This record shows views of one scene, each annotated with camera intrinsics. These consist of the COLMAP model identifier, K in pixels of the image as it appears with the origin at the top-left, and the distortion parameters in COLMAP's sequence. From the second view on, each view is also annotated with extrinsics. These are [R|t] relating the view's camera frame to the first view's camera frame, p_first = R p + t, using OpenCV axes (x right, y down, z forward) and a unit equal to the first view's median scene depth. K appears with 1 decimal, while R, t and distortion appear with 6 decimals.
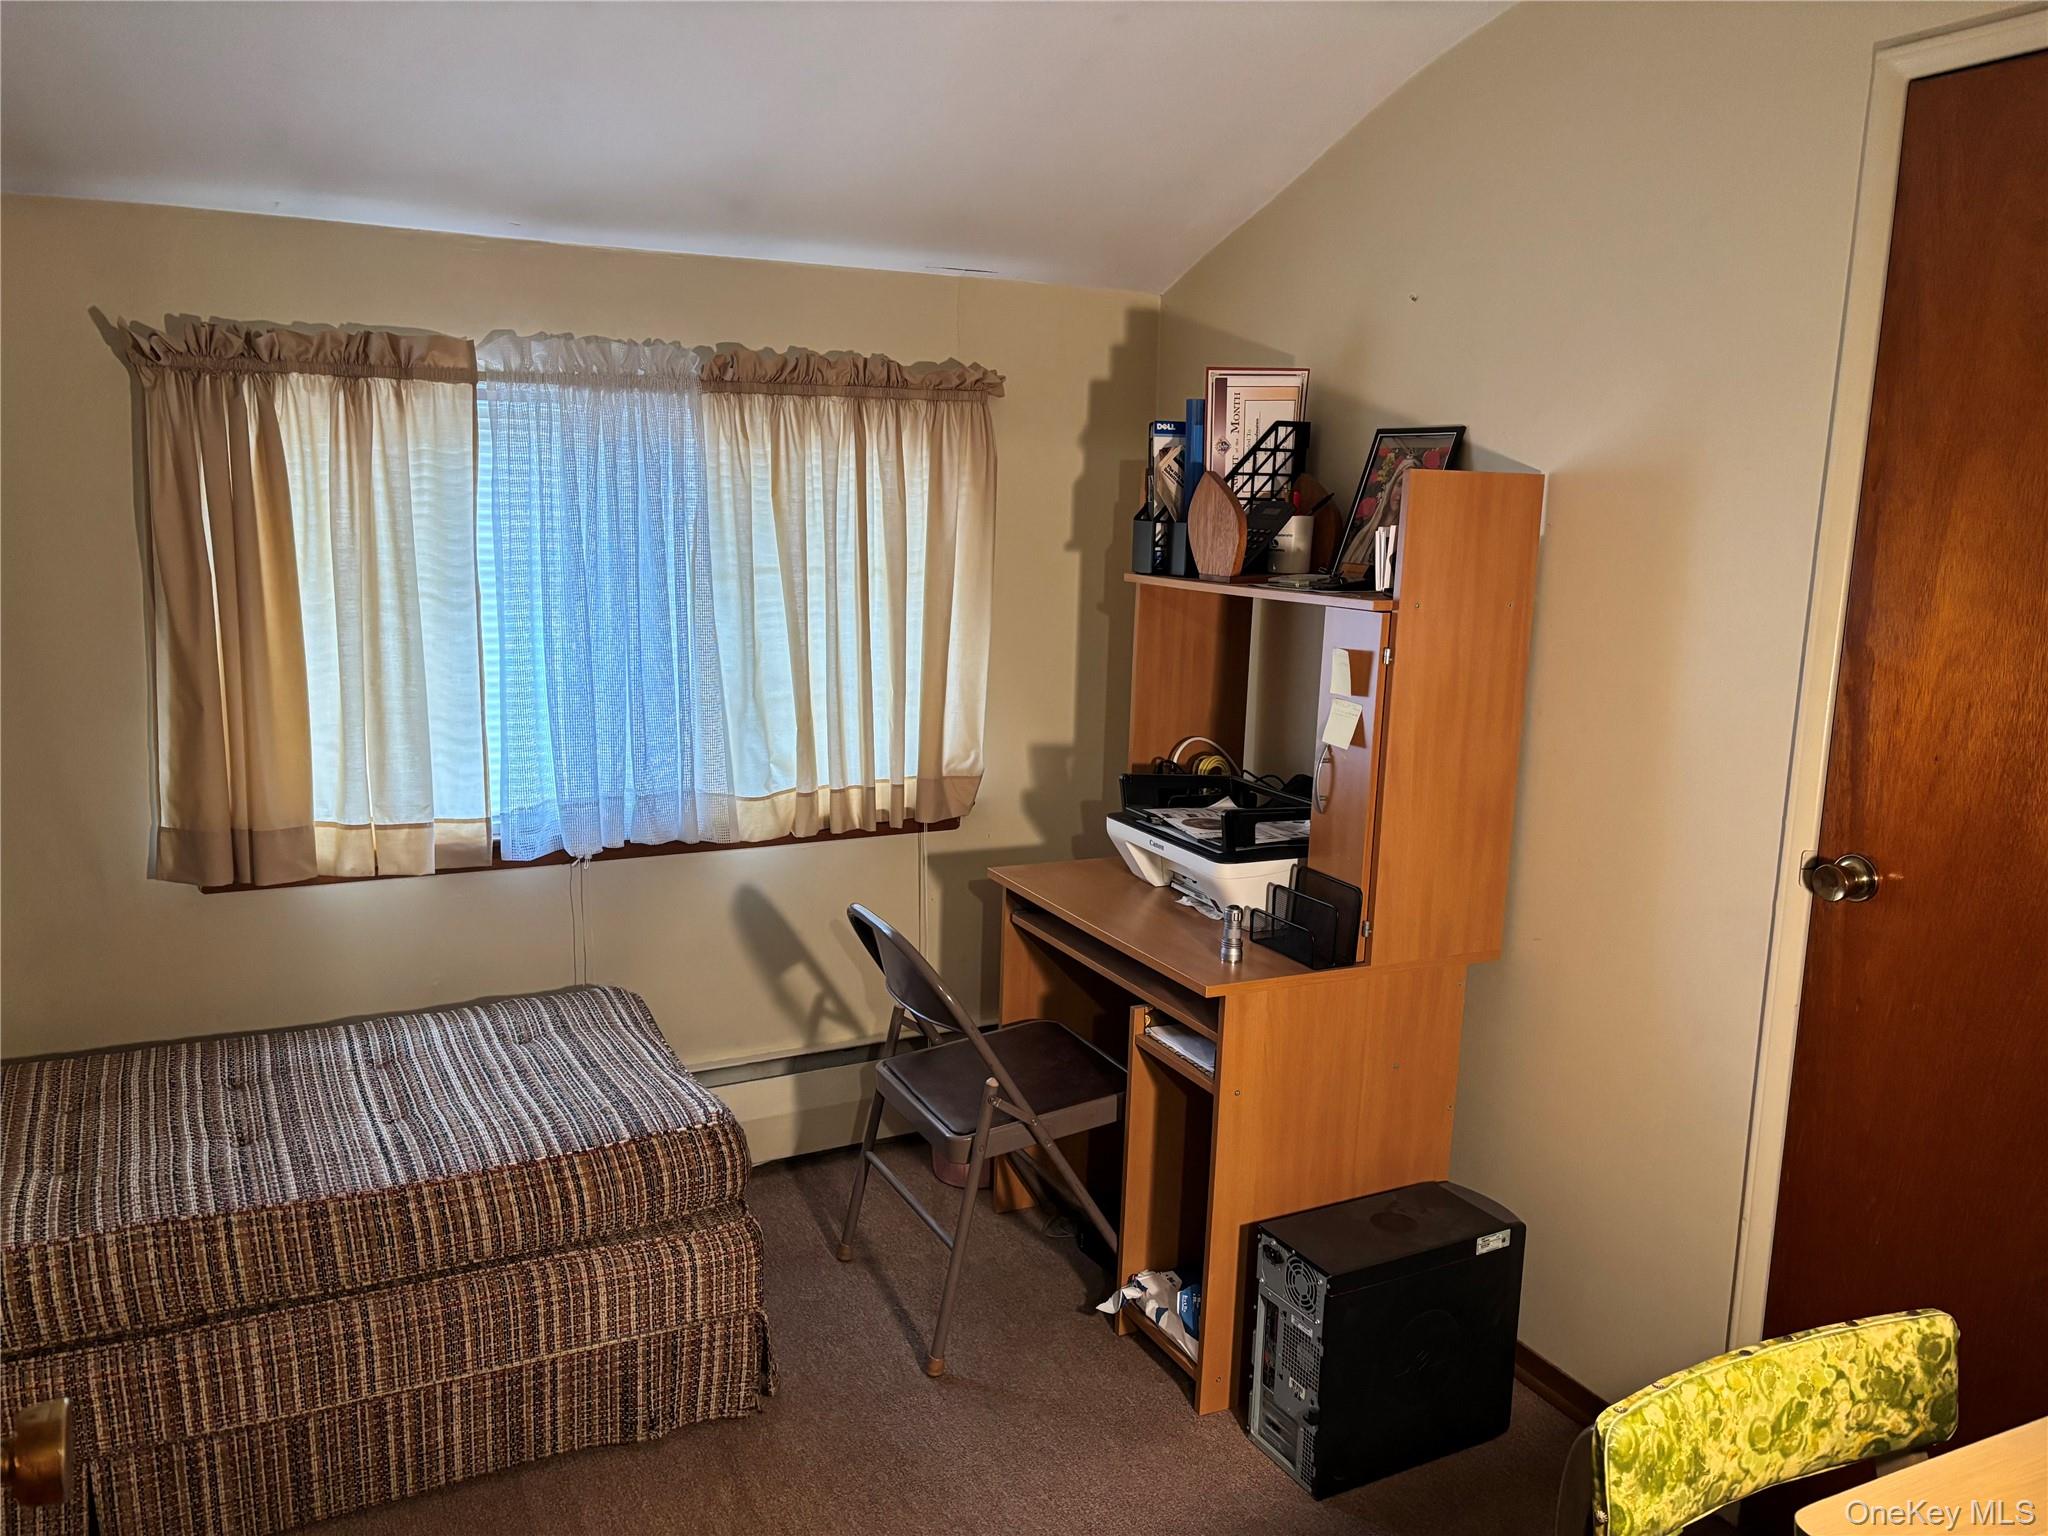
lens RADIAL K [[1548.1, 0, 977.9], [0, 1548.1, 742.7], [0, 0, 1]] dist [0.056627, -0.058864]
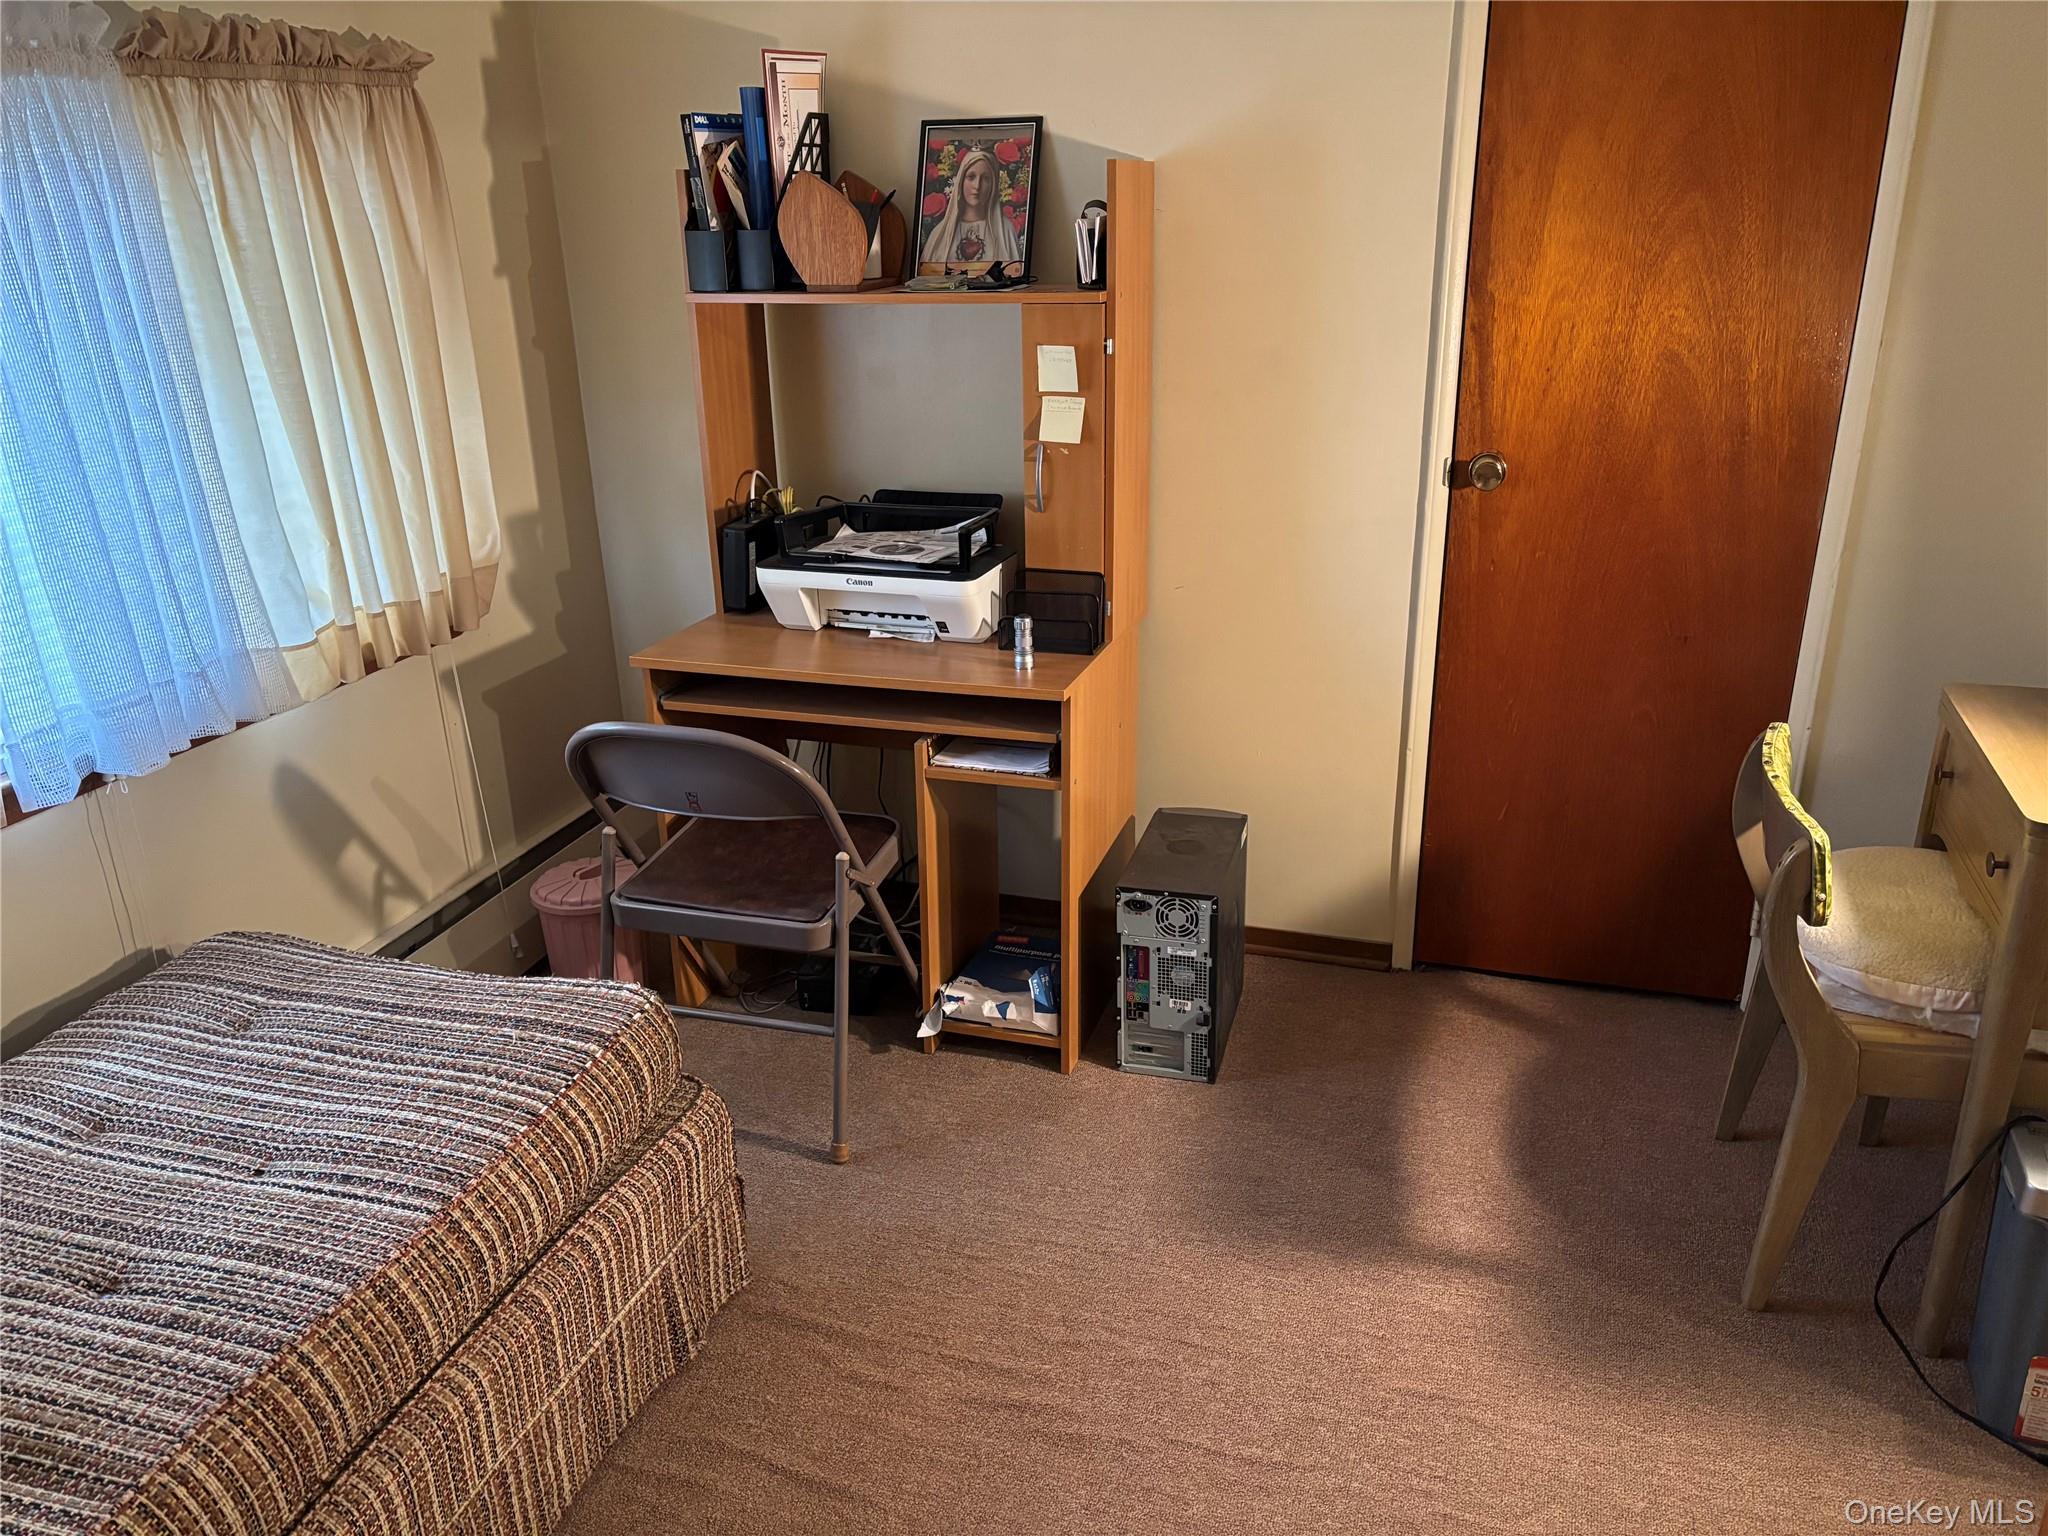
lens RADIAL K [[1548.1, 0, 1093.3], [0, 1548.1, 754.6], [0, 0, 1]] dist [0.056627, -0.058864]
pose [[0.689474, -0.284952, 0.665904, -0.538684], [0.157701, 0.956364, 0.245962, -0.053370], [-0.706934, -0.064571, 0.704326, 0.246889]]
